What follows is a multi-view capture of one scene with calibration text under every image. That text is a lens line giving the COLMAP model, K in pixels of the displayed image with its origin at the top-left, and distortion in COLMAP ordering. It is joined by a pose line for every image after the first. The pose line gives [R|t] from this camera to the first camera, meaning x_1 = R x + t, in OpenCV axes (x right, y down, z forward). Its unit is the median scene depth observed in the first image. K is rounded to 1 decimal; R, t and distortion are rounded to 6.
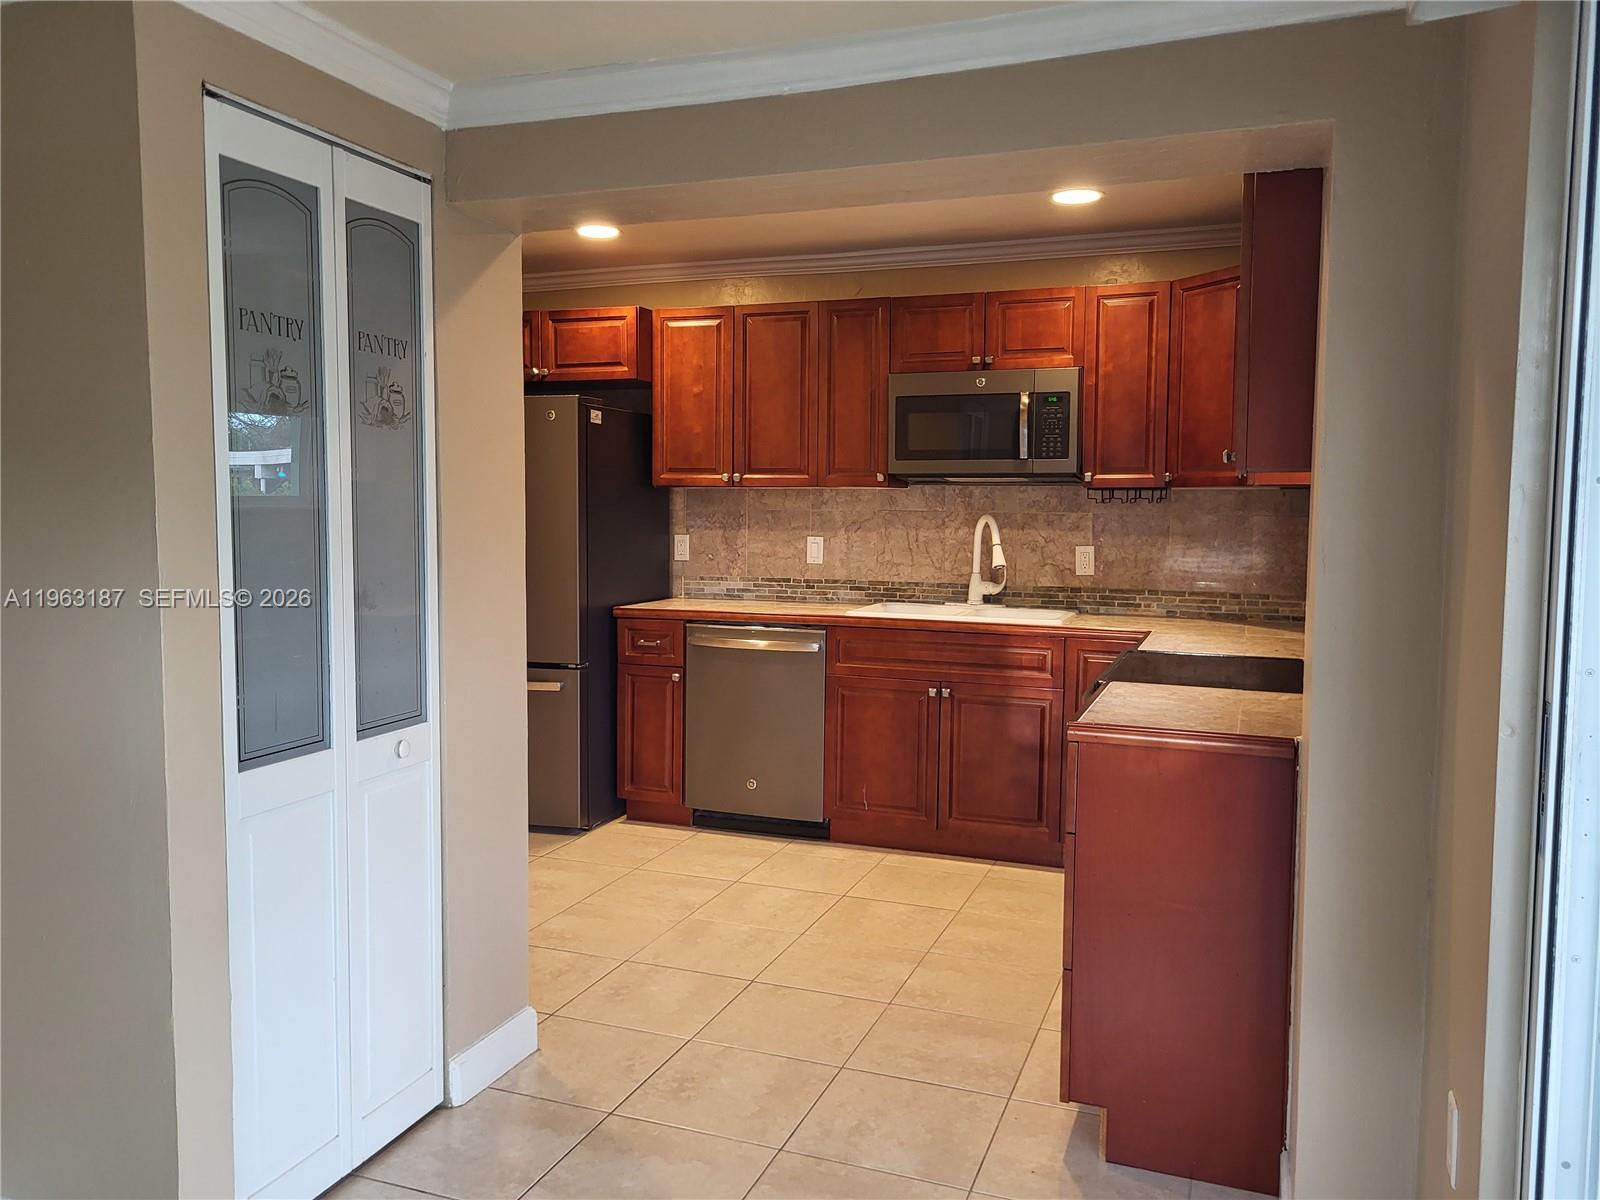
lens RADIAL K [[1230.8, 0, 788.4], [0, 1230.8, 594.8], [0, 0, 1]] dist [0.062152, -0.004254]
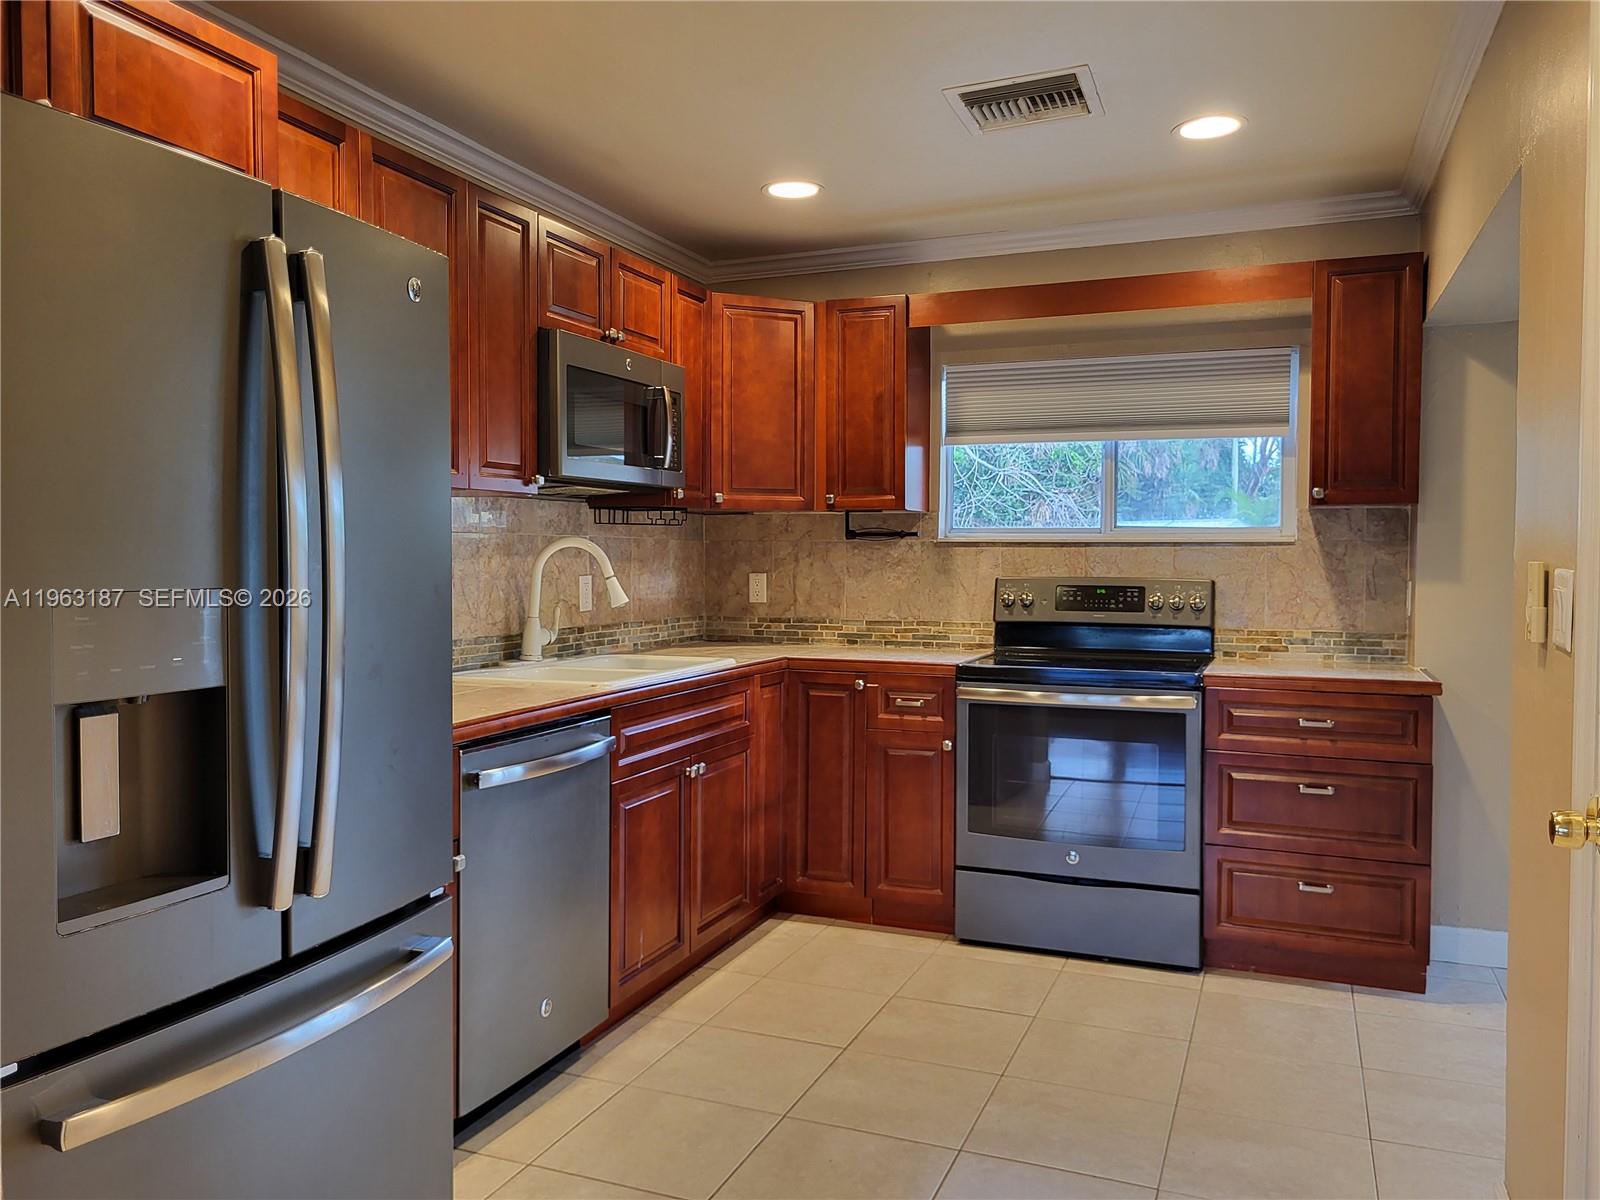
lens RADIAL K [[1230.8, 0, 788.4], [0, 1230.8, 594.8], [0, 0, 1]] dist [0.062152, -0.004254]
pose [[0.023799, -0.043757, 0.998759, -0.585454], [0.072845, 0.996462, 0.041921, -0.051805], [-0.997059, 0.071757, 0.026902, 0.847355]]
